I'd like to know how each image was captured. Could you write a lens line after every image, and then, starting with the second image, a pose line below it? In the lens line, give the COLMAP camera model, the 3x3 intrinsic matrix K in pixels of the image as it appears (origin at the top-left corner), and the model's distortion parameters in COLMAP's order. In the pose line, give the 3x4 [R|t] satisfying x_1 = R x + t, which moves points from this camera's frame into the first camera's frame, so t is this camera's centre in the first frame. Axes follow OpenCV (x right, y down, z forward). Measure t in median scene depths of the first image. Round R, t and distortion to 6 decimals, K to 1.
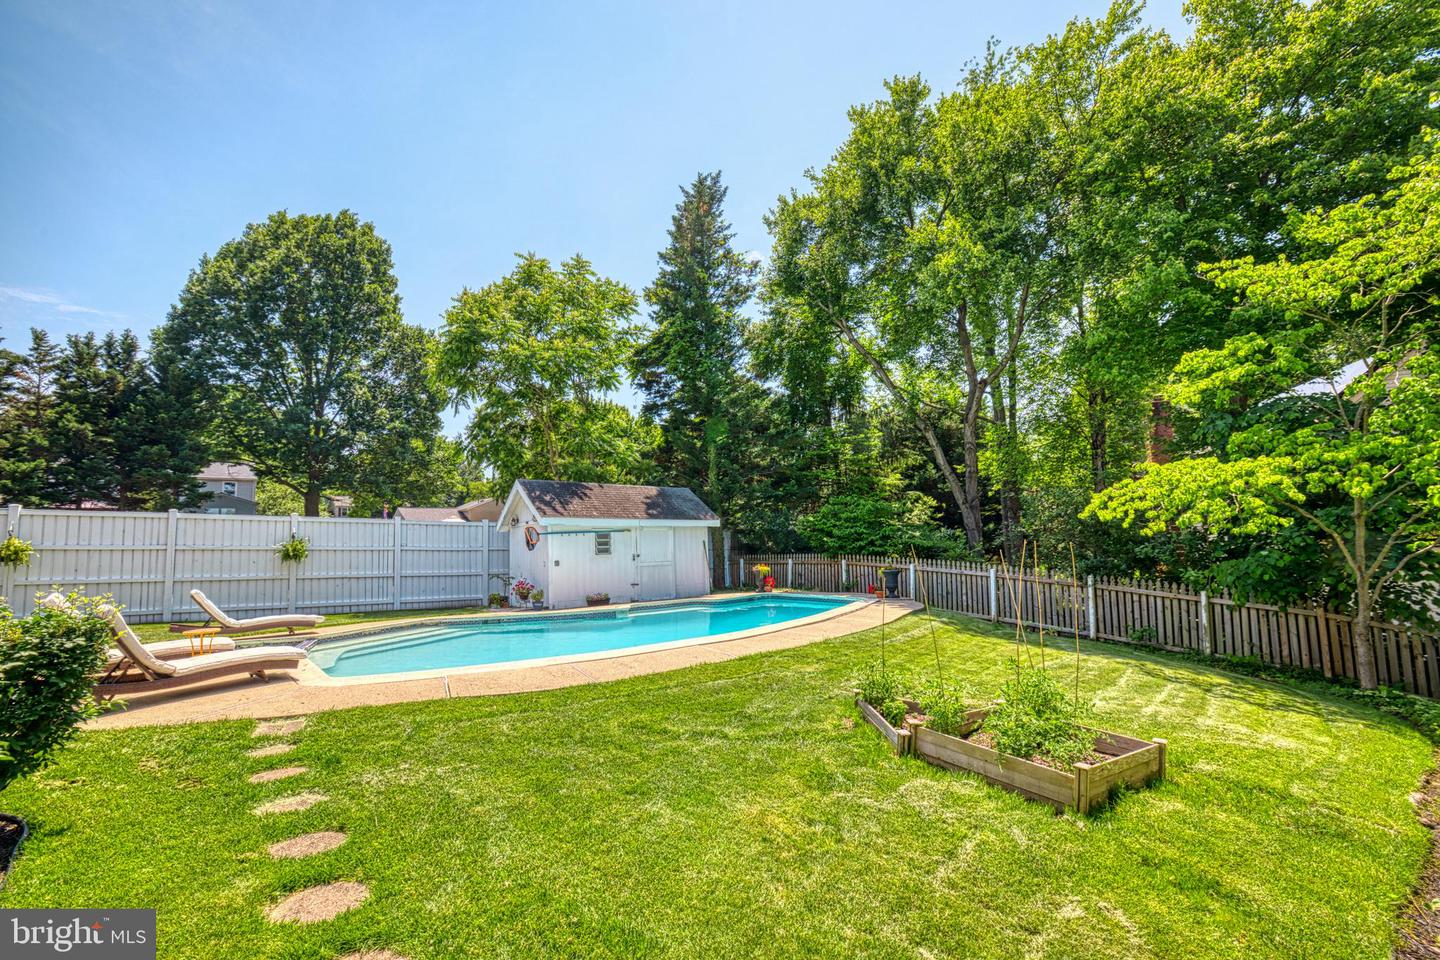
lens RADIAL K [[619.4, 0, 707.7], [0, 619.4, 483.0], [0, 0, 1]] dist [0.001010, 0.000132]
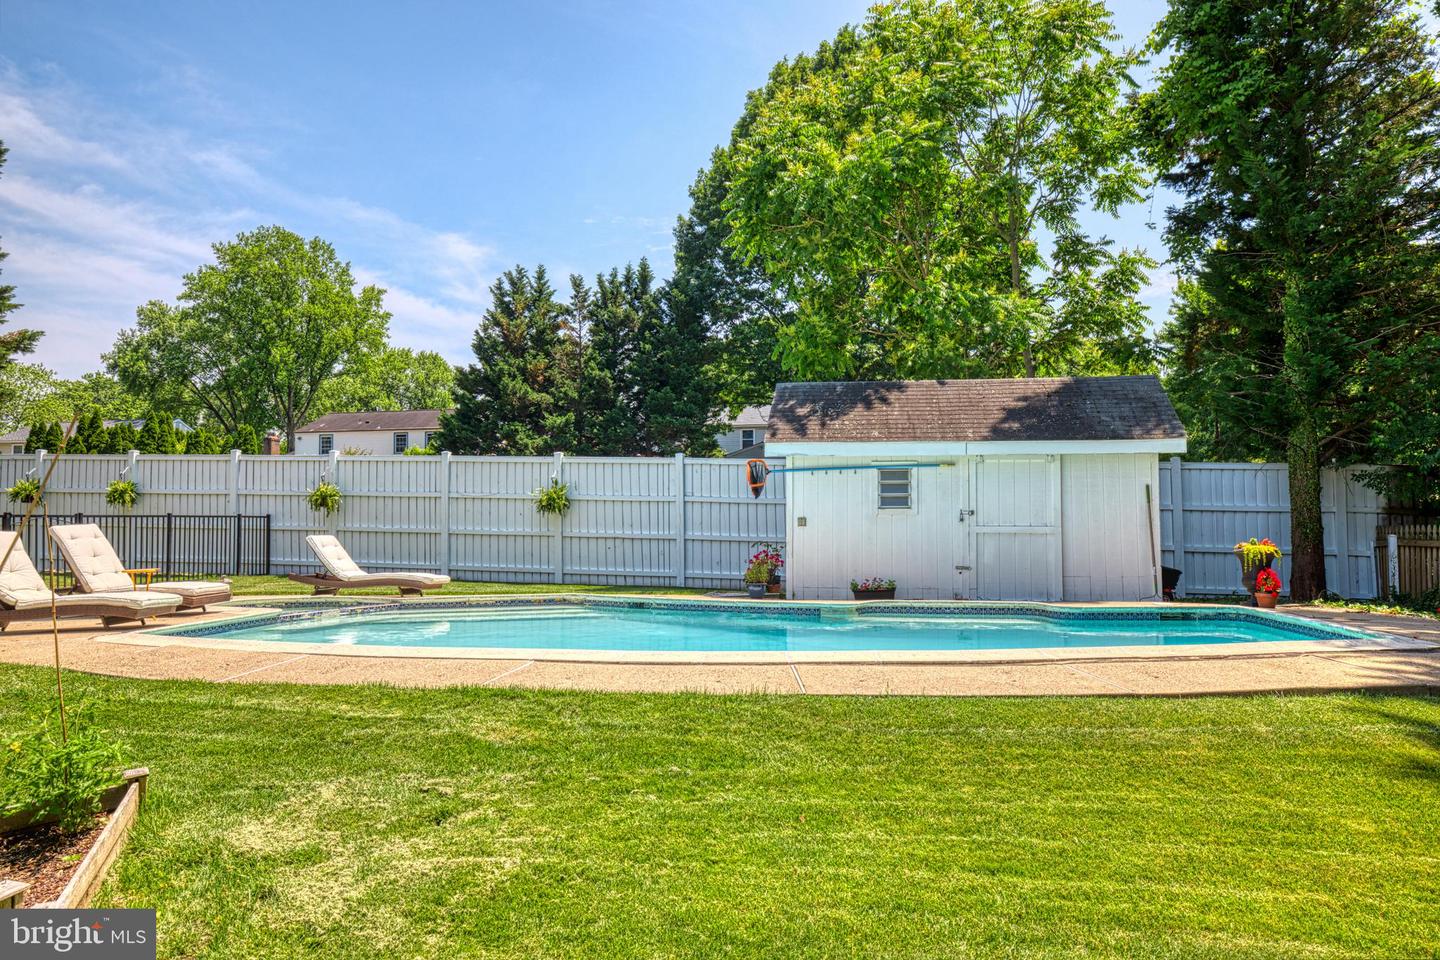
lens RADIAL K [[995.7, 0, 720.9], [0, 995.7, 439.1], [0, 0, 1]] dist [0.112463, 0.001106]
pose [[0.670713, -0.047069, -0.740222, 0.185766], [0.062739, 0.998008, -0.006613, 0.024854], [0.739059, -0.042006, 0.672330, 0.145179]]
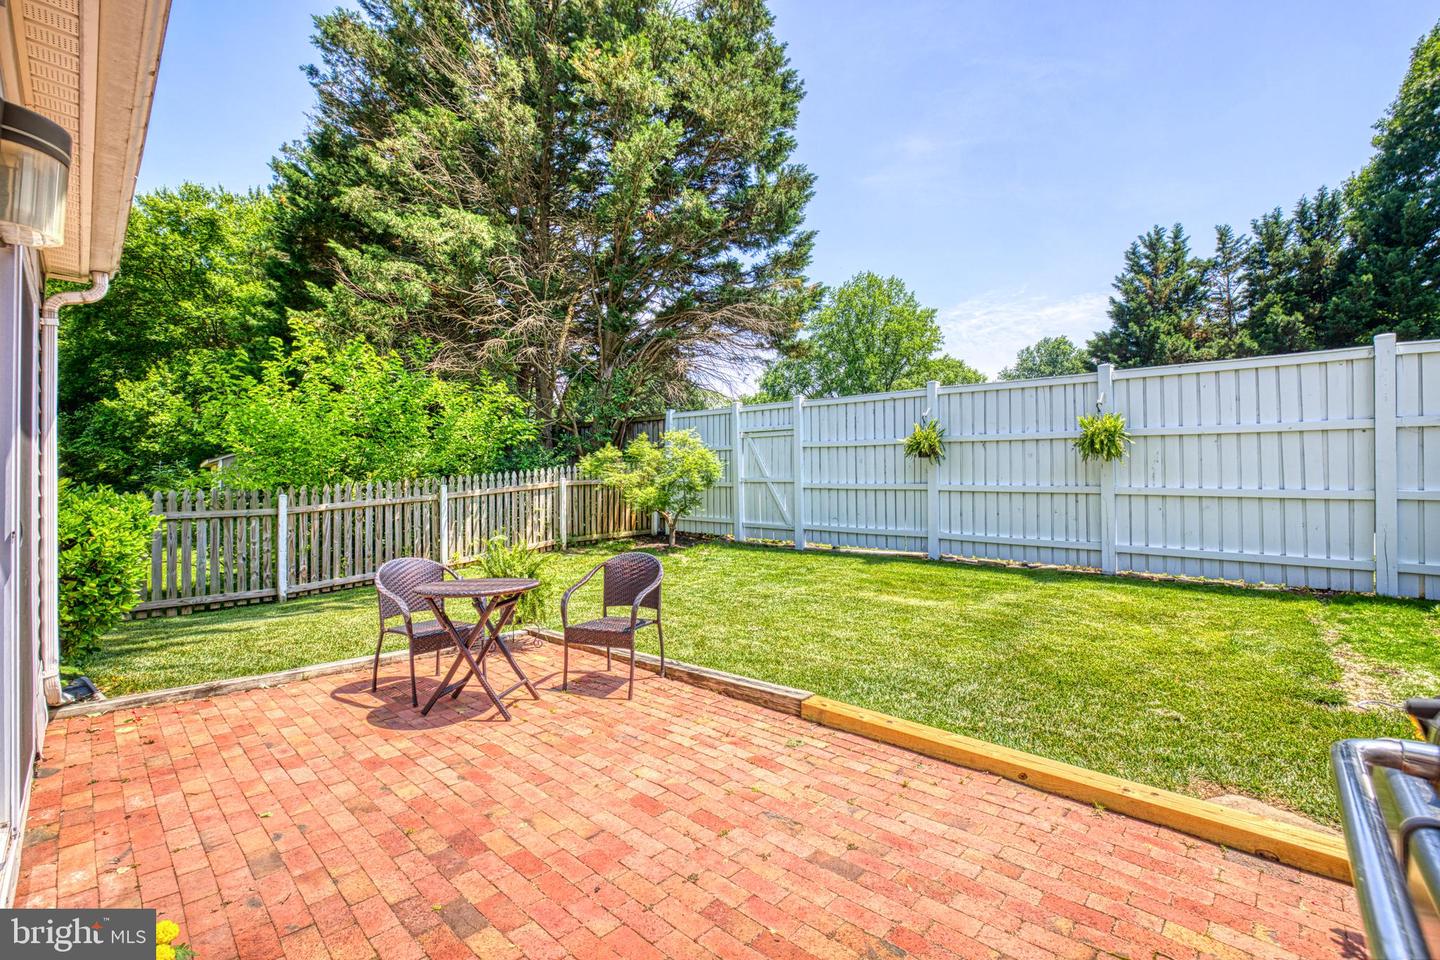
lens RADIAL K [[613.6, 0, 721.6], [0, 613.6, 490.1], [0, 0, 1]] dist [-0.057209, 0.022051]
pose [[0.173645, 0.029808, -0.984357, -0.369531], [0.096158, 0.994253, 0.047070, 0.025910], [0.980103, -0.102827, 0.169781, 0.107860]]
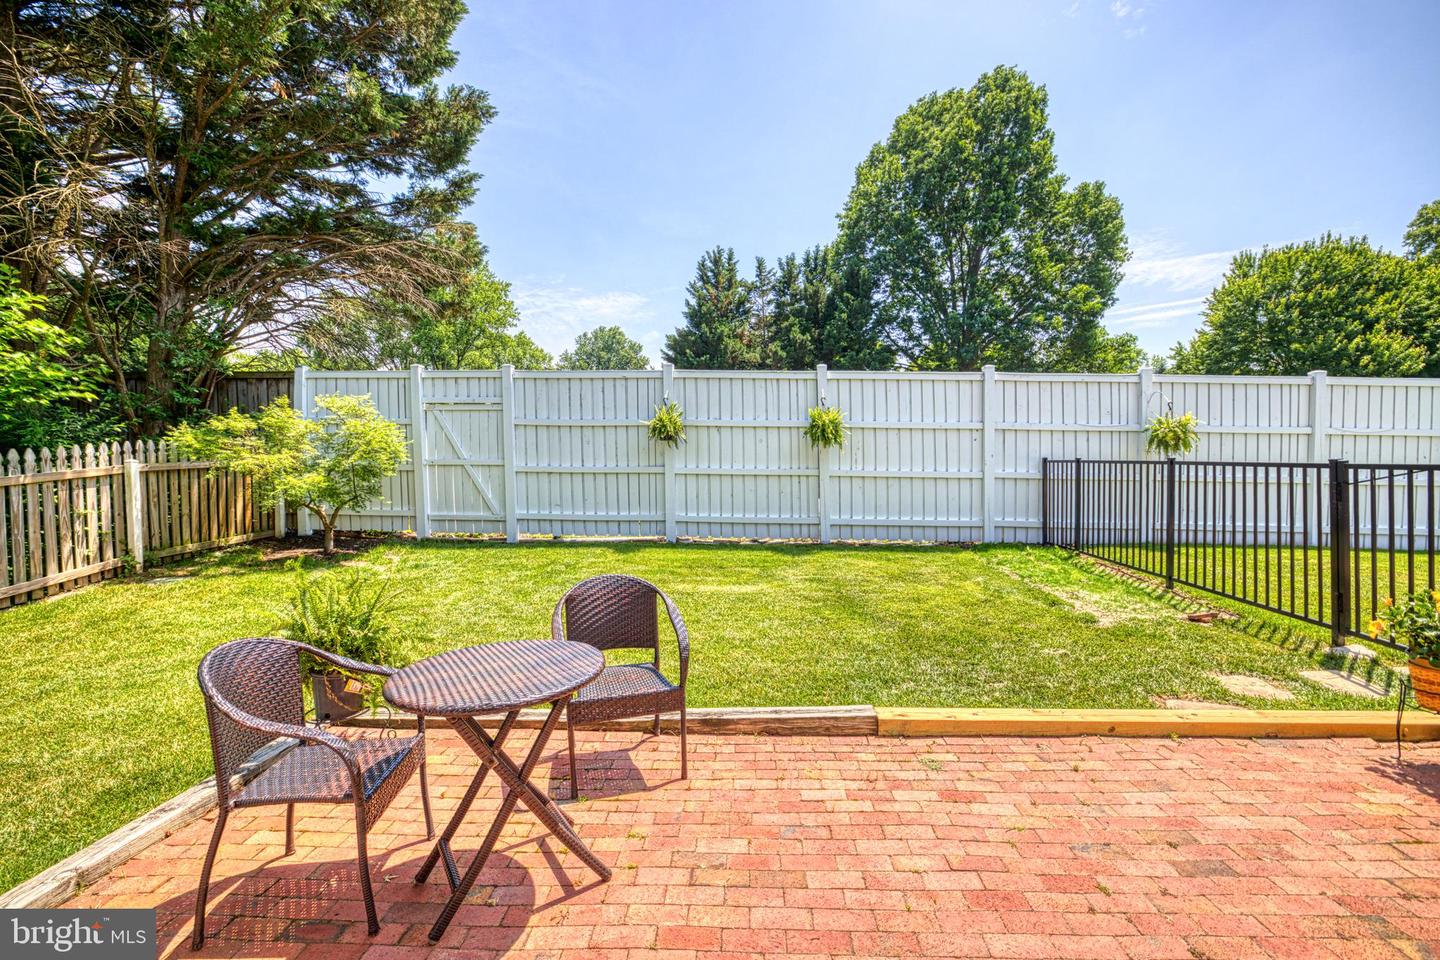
lens RADIAL K [[613.6, 0, 721.6], [0, 613.6, 490.1], [0, 0, 1]] dist [-0.057209, 0.022051]
pose [[0.766816, 0.051261, -0.639816, -0.423804], [0.048845, 0.989255, 0.137797, 0.019109], [0.640005, -0.136917, 0.756073, 0.056979]]
